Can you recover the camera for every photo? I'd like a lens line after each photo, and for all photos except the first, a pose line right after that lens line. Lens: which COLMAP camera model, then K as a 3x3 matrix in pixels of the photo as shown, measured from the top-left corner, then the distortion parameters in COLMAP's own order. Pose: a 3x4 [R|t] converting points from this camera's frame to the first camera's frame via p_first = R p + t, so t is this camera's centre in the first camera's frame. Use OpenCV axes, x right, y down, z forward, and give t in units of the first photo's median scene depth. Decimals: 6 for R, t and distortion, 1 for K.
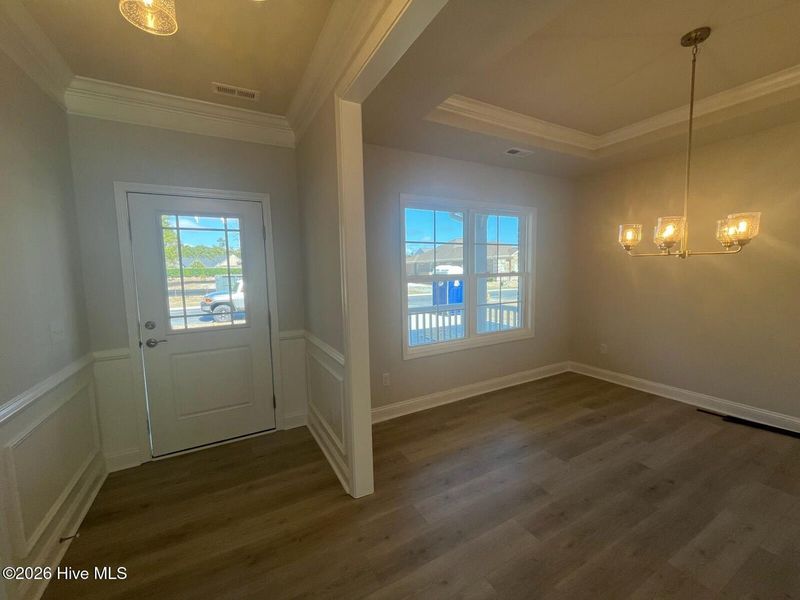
lens RADIAL K [[323.6, 0, 398.9], [0, 323.6, 299.0], [0, 0, 1]] dist [-0.006243, -0.000418]
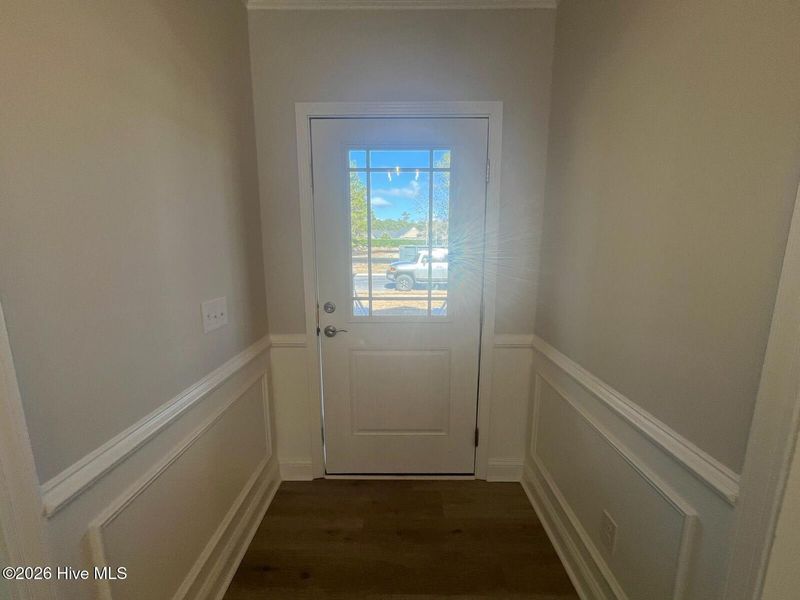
lens RADIAL K [[323.6, 0, 398.9], [0, 323.6, 299.0], [0, 0, 1]] dist [-0.006243, -0.000418]
pose [[0.870419, 0.102174, -0.481593, -0.248371], [-0.062413, 0.993235, 0.097919, -0.017132], [0.488340, -0.055173, 0.870908, 0.385608]]
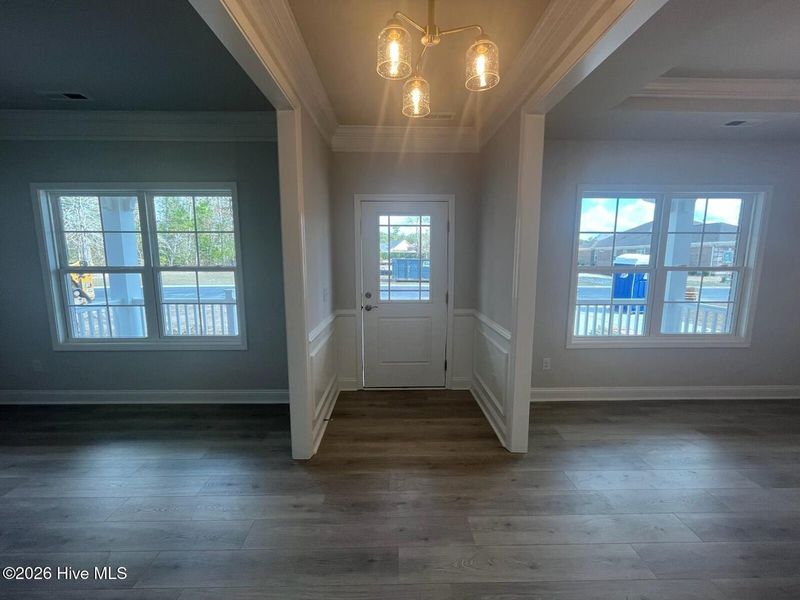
lens RADIAL K [[323.6, 0, 398.9], [0, 323.6, 299.0], [0, 0, 1]] dist [-0.006243, -0.000418]
pose [[0.883959, 0.082461, -0.460236, 0.002163], [-0.062039, 0.996307, 0.059353, 0.005094], [0.463431, -0.023913, 0.885810, -0.173997]]
